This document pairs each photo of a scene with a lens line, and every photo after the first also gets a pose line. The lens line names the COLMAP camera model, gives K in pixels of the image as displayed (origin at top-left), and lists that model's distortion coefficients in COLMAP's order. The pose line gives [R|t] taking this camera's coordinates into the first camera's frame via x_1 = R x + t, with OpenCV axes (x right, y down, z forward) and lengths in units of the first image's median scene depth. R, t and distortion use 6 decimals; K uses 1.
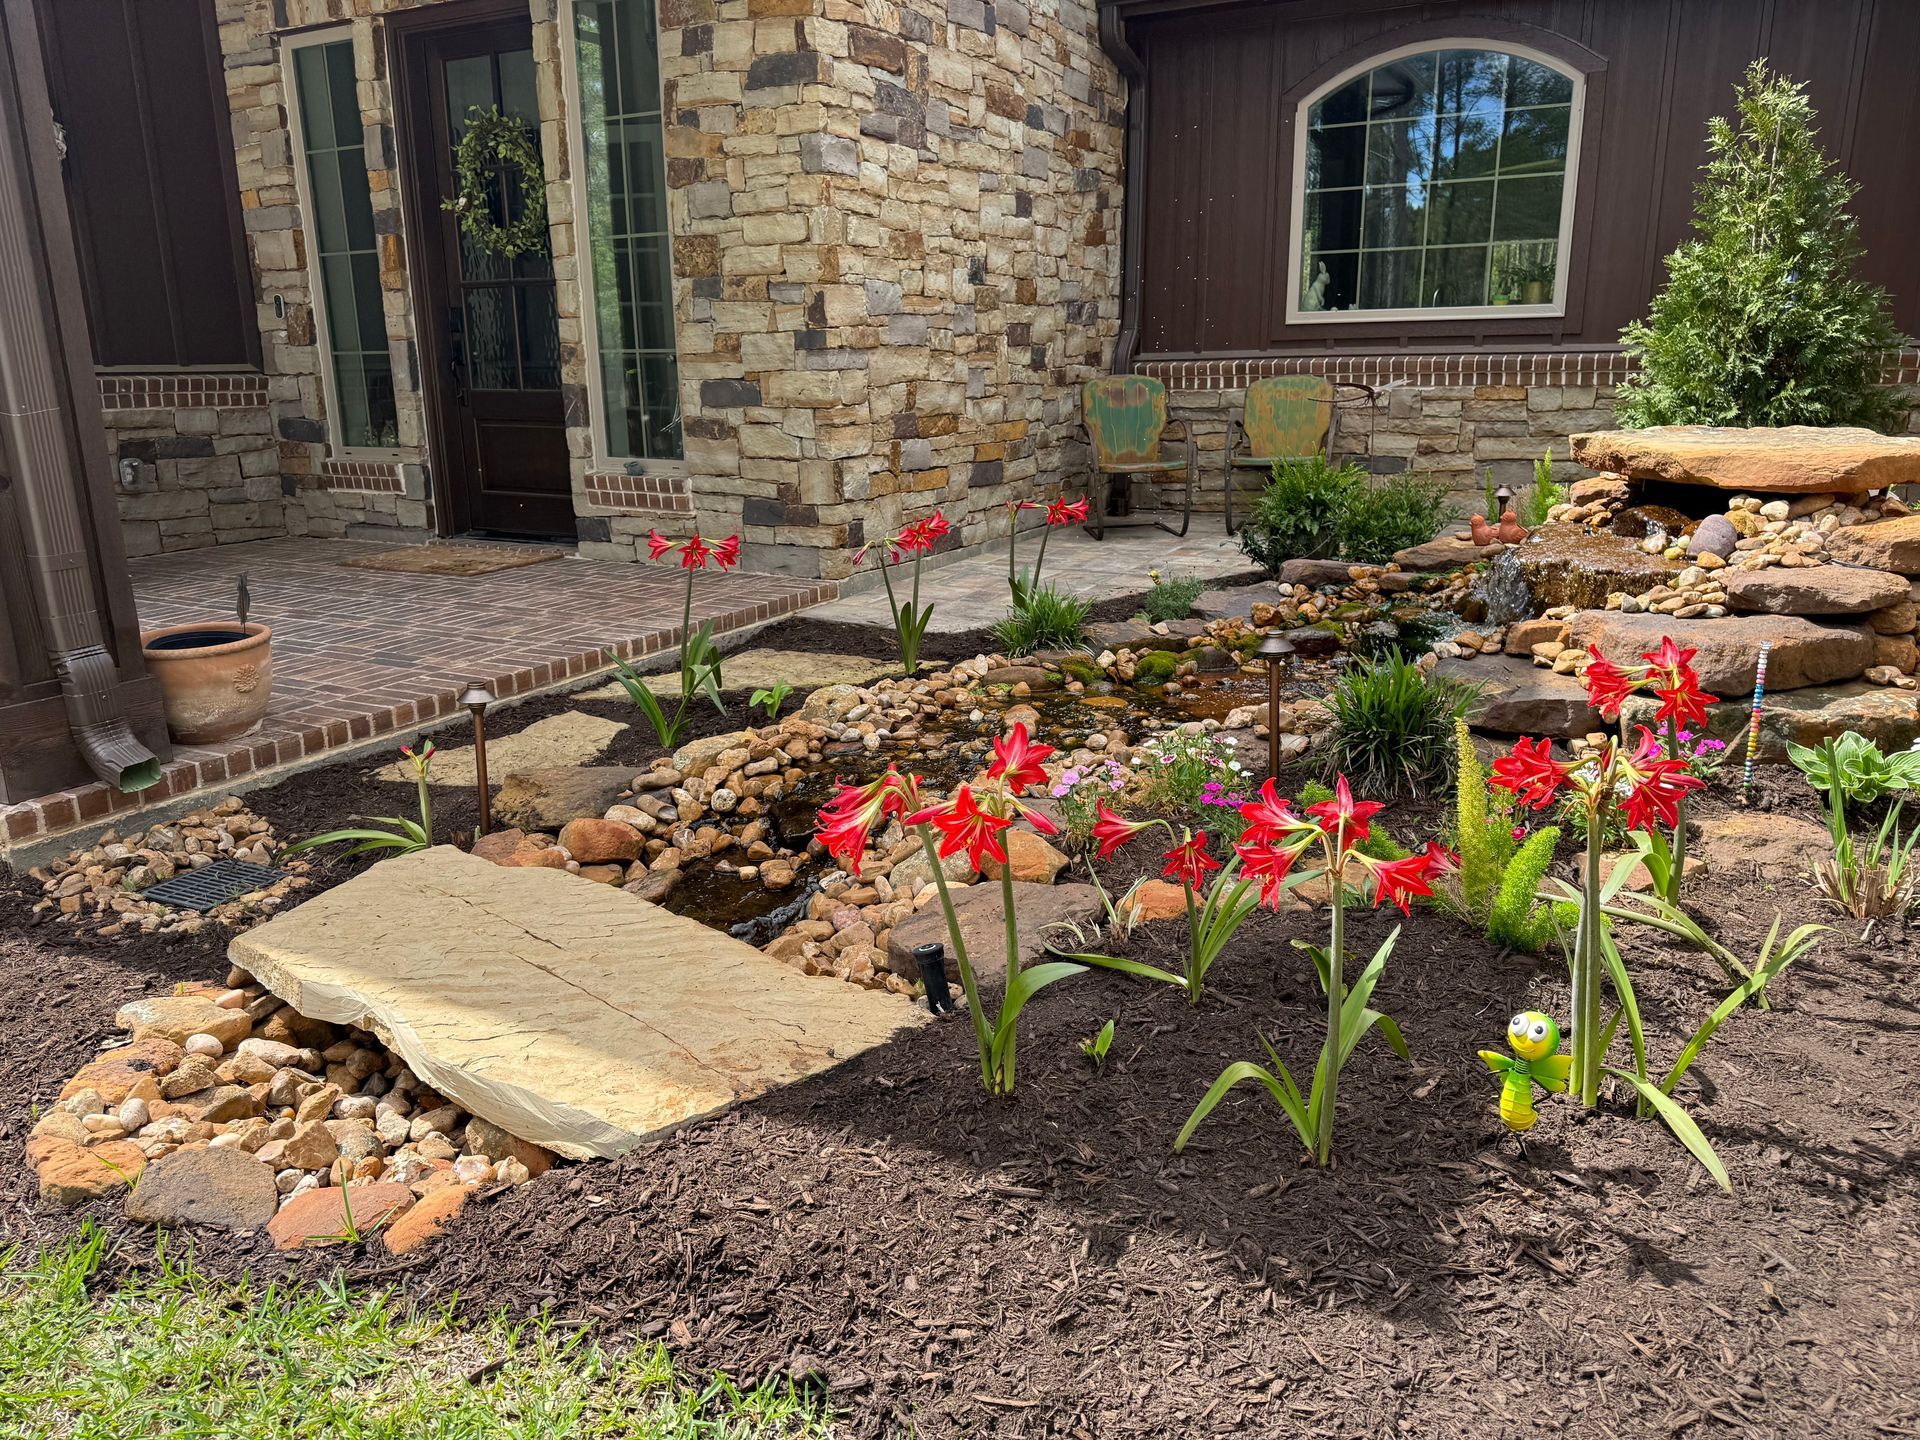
lens RADIAL K [[1353.4, 0, 960.0], [0, 1353.4, 720.0], [0, 0, 1]] dist [0.104233, -0.167279]
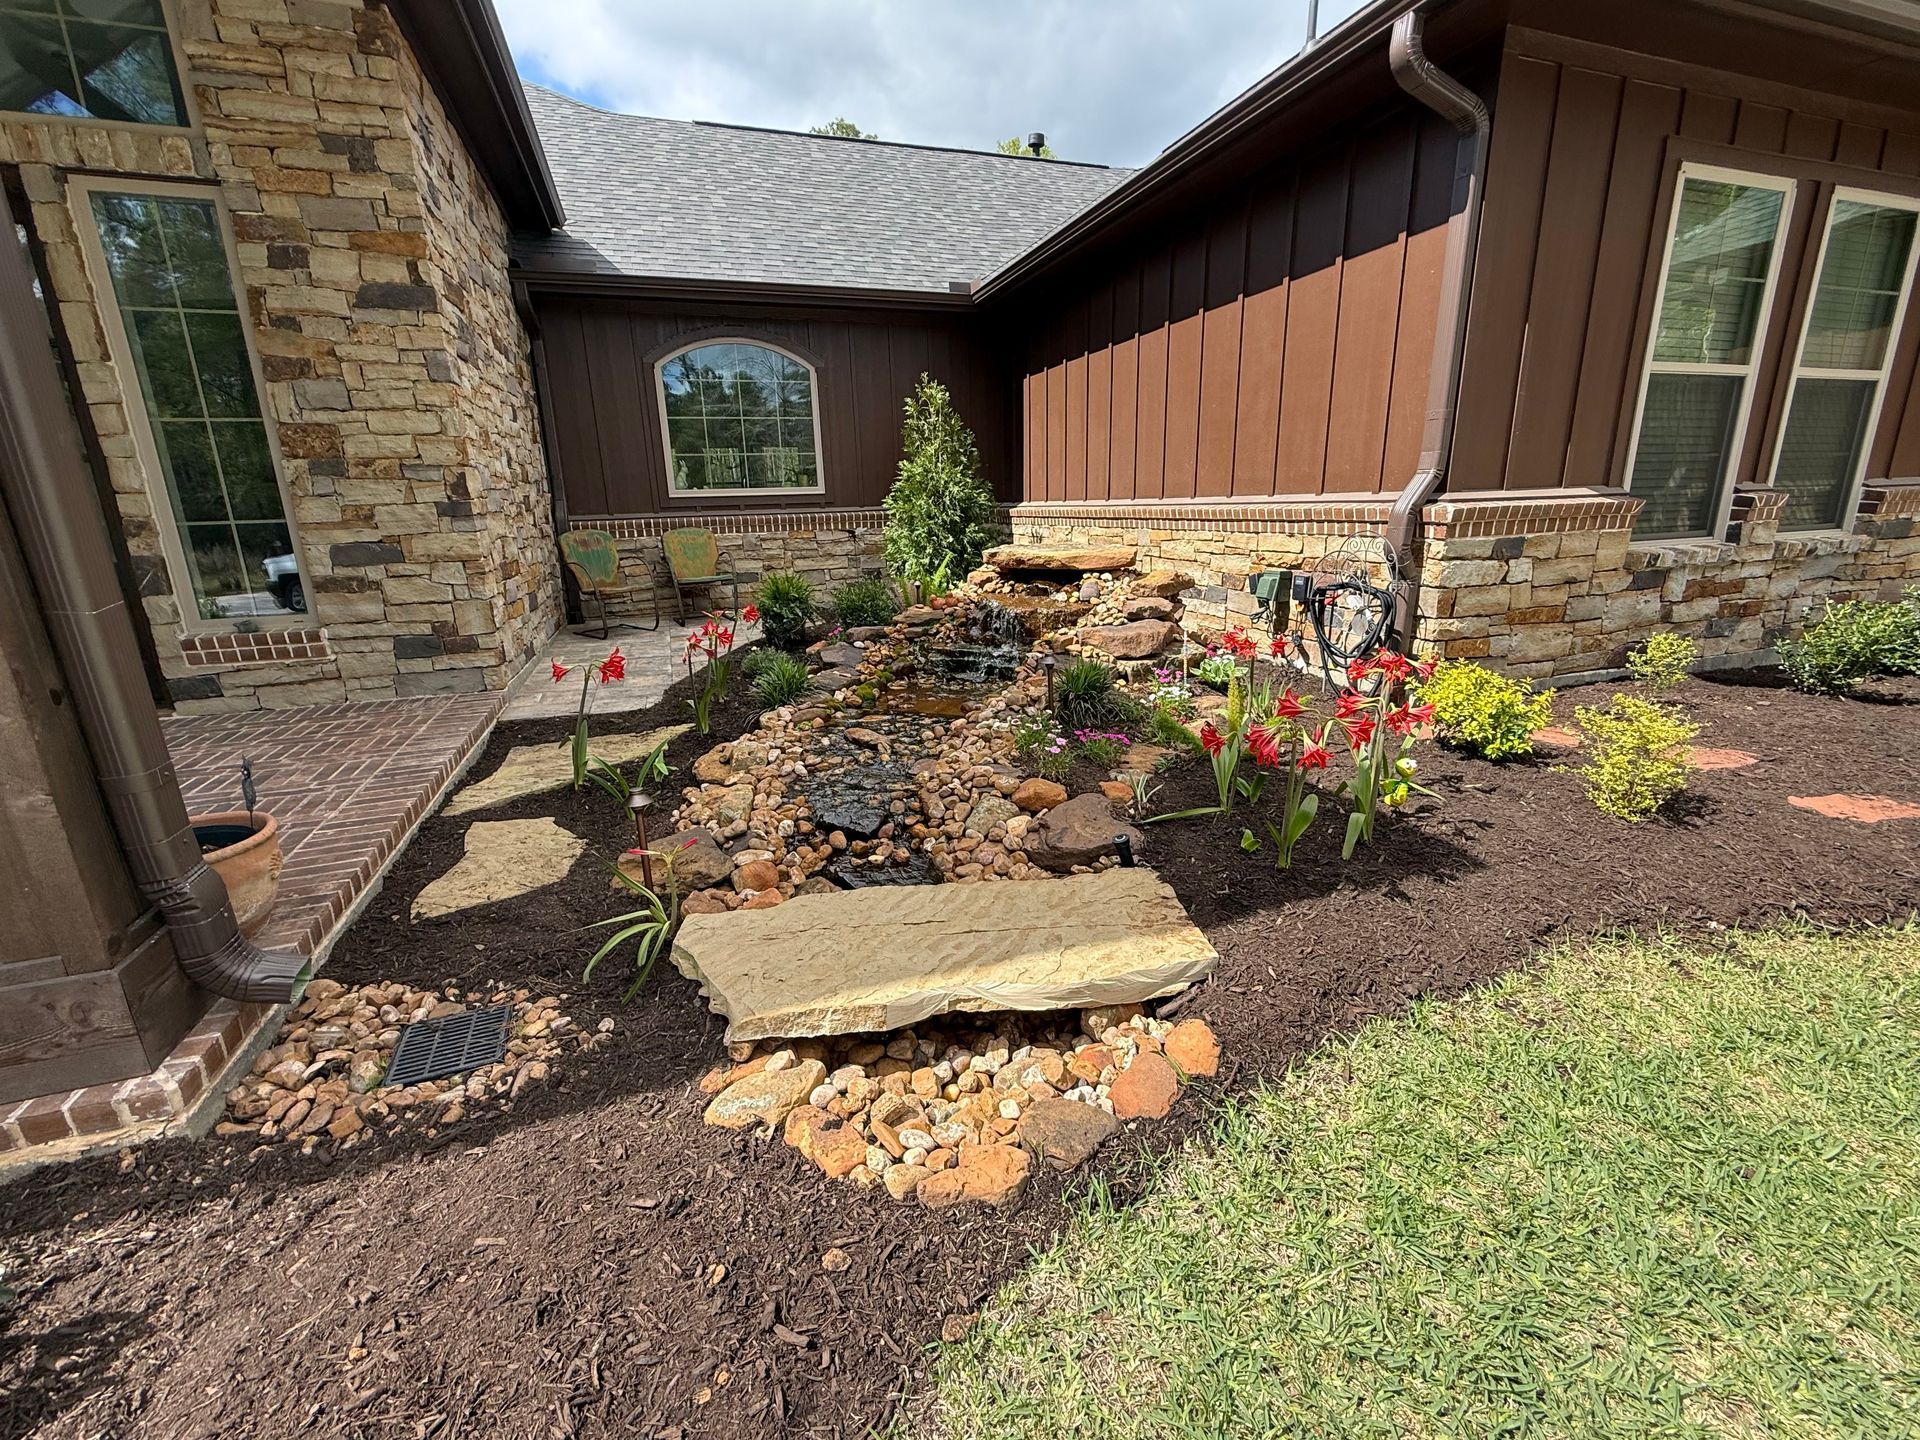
lens RADIAL K [[797.0, 0, 960.0], [0, 797.0, 720.0], [0, 0, 1]] dist [-0.003617, -0.000279]
pose [[0.669576, -0.201019, 0.715024, -0.644823], [0.206659, 0.975087, 0.080609, -0.083491], [-0.713415, 0.093792, 0.694437, 0.282145]]
